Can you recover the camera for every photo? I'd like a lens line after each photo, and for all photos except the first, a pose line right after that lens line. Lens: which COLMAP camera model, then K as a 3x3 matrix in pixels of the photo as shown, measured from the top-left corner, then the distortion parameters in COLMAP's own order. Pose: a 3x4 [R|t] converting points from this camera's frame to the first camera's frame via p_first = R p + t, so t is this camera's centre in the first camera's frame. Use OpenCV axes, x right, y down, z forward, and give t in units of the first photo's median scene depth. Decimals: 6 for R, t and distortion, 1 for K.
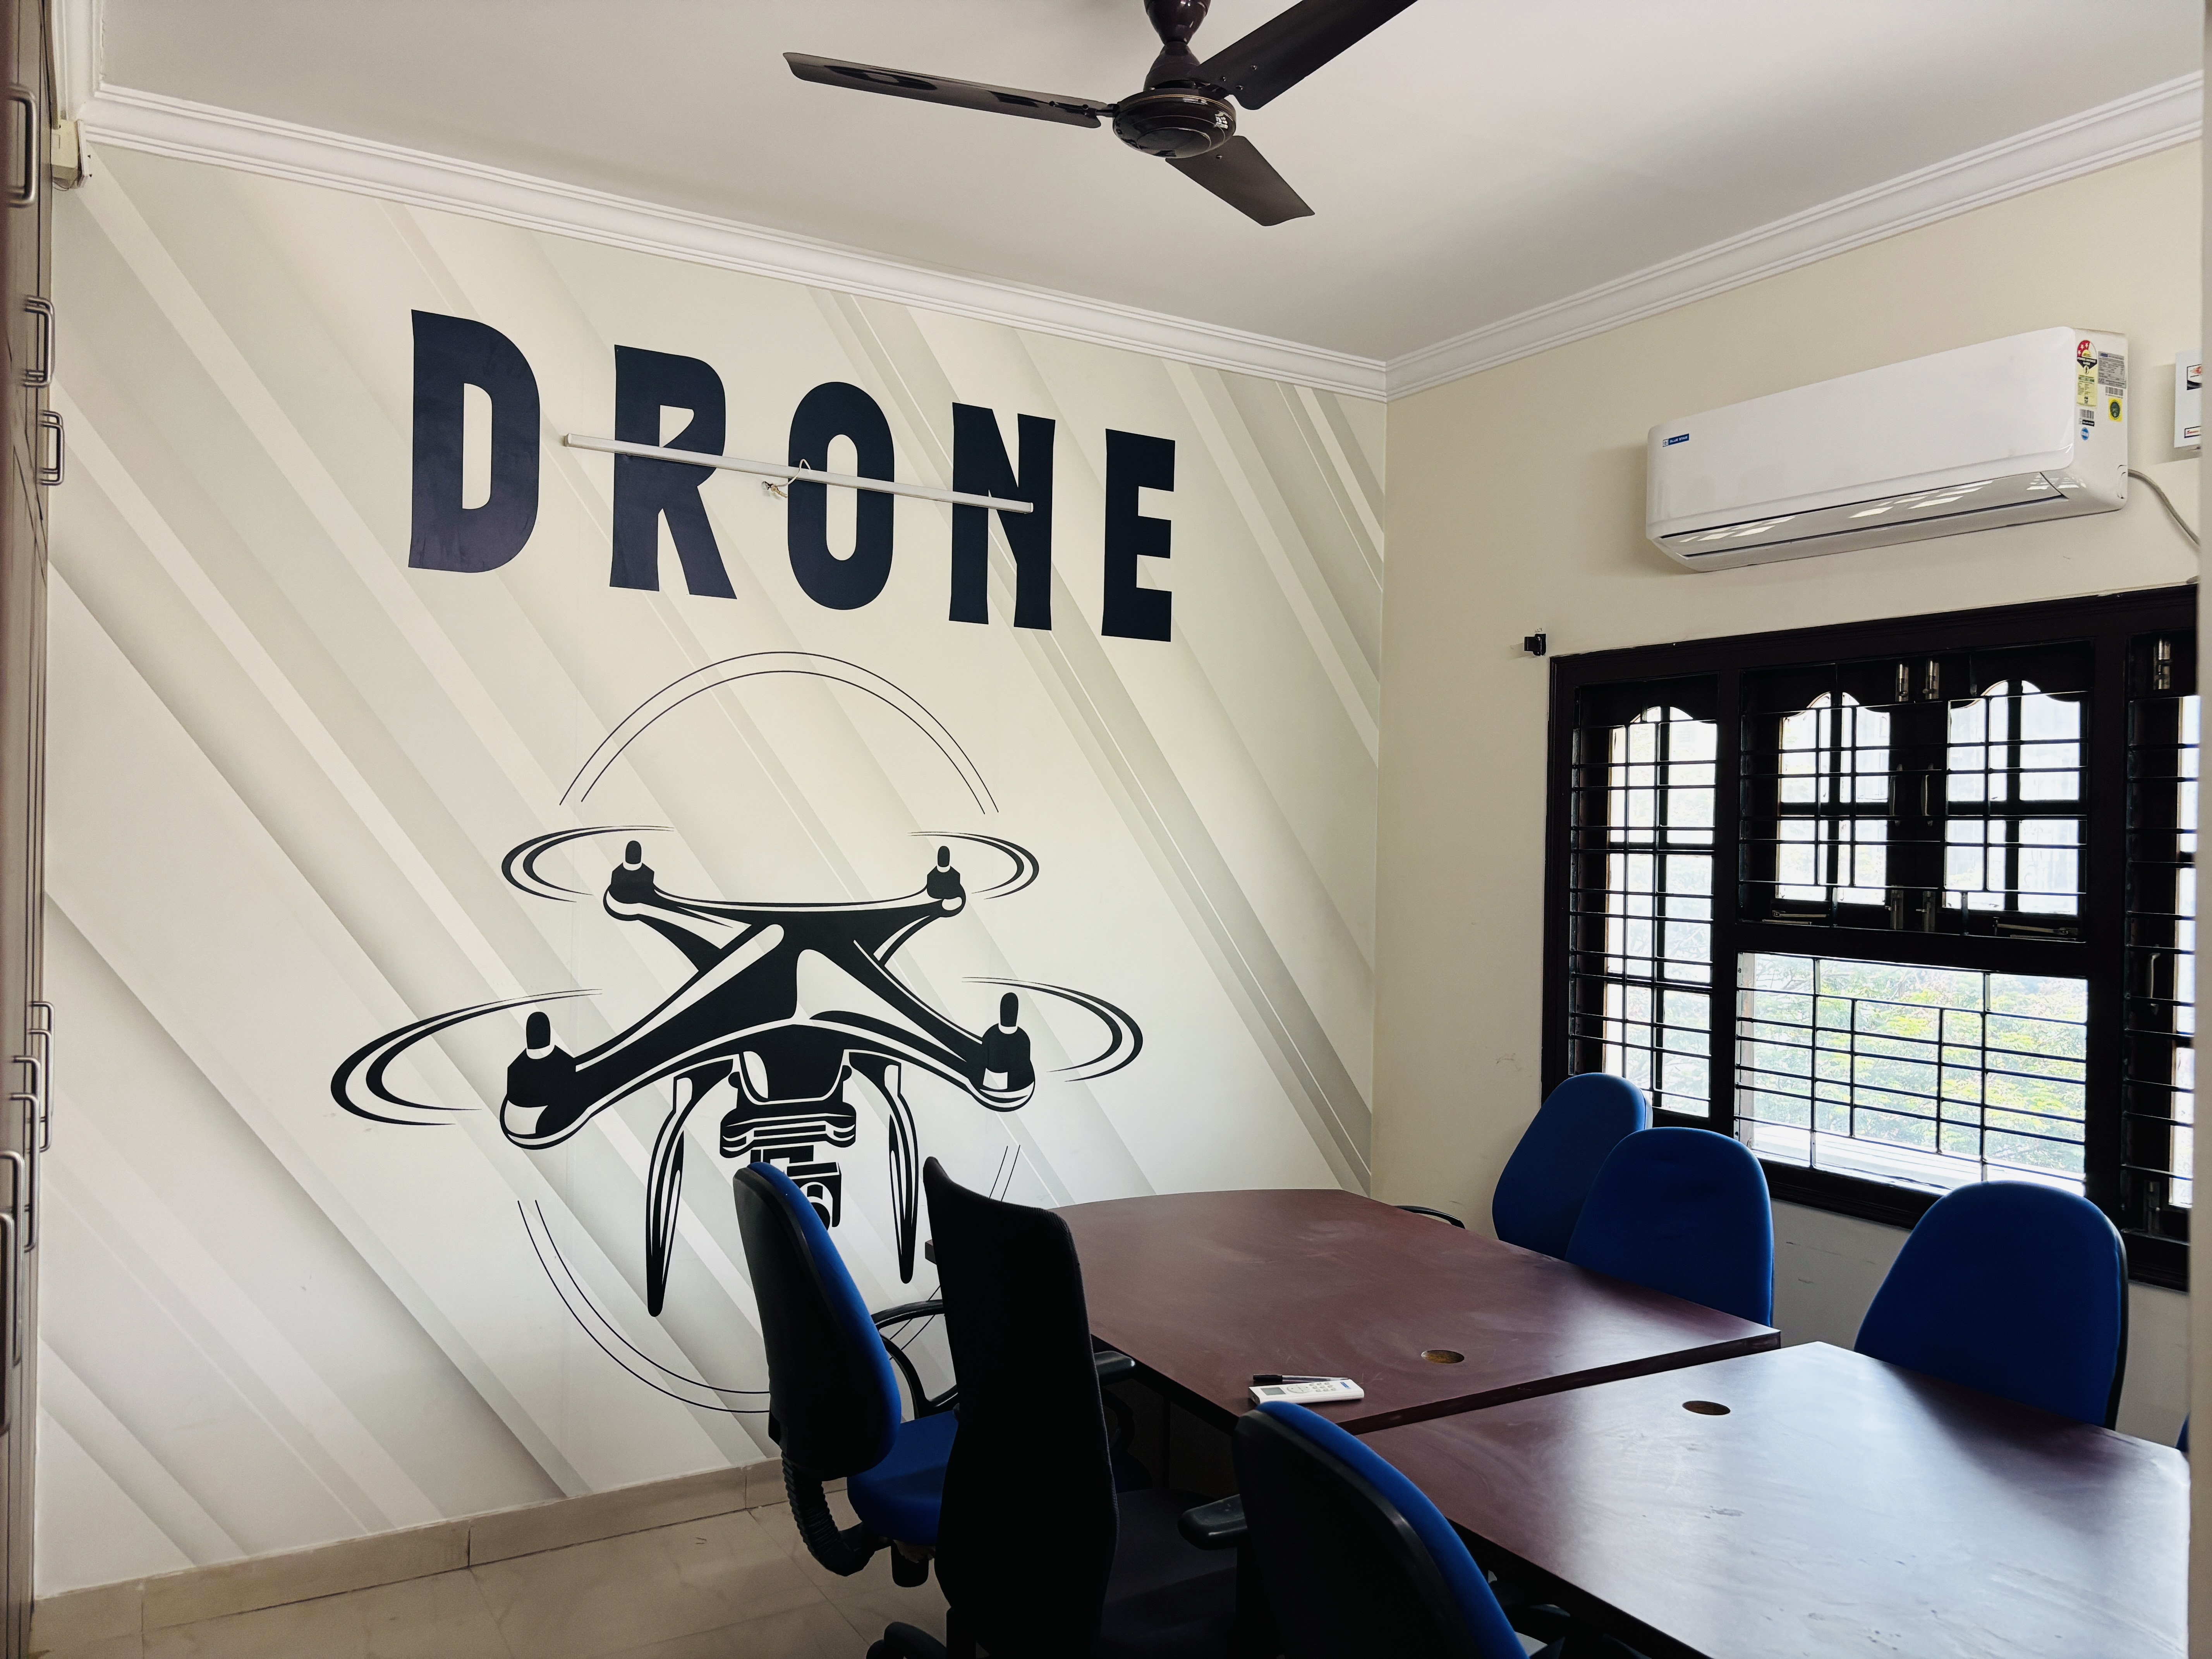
lens RADIAL K [[1633.5, 0, 1098.6], [0, 1633.5, 824.6], [0, 0, 1]] dist [-0.000521, -0.000380]
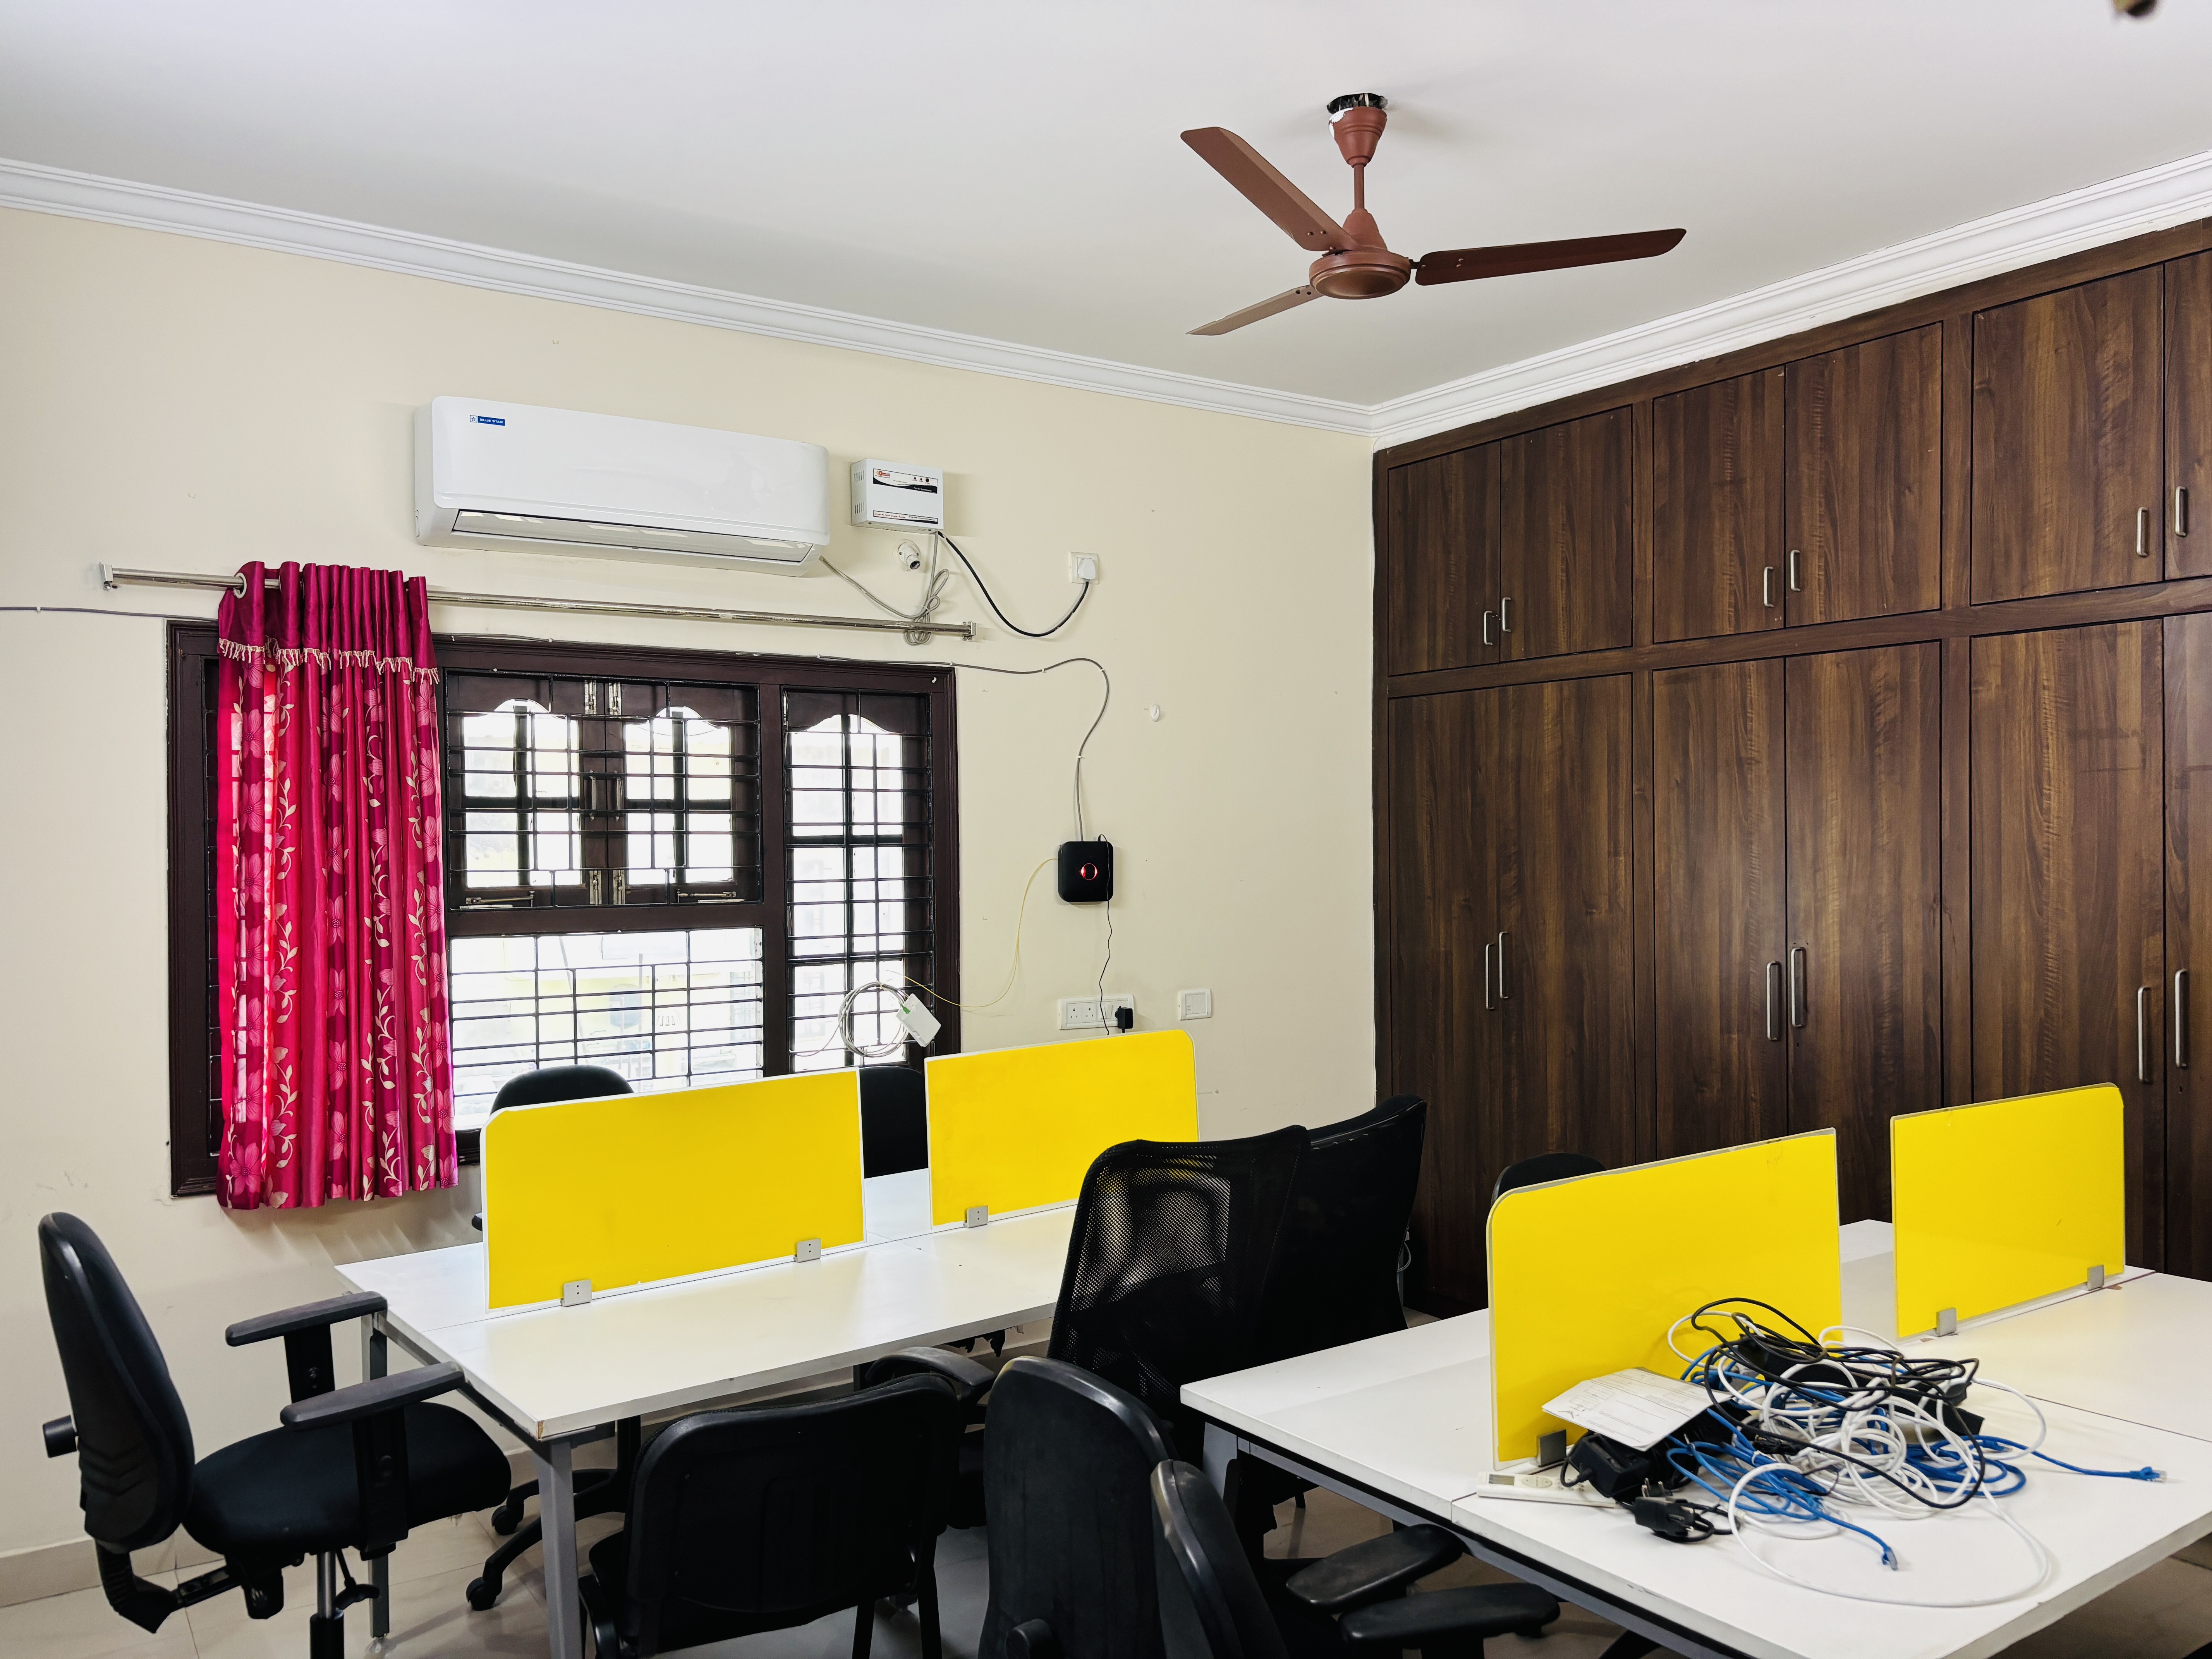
lens RADIAL K [[1658.6, 0, 1111.4], [0, 1658.6, 871.5], [0, 0, 1]] dist [0.031855, 0.000483]
pose [[-0.043834, -0.038435, 0.998299, -0.752966], [-0.005298, 0.999255, 0.038239, -0.008654], [-0.999025, -0.003613, -0.044005, 0.683280]]
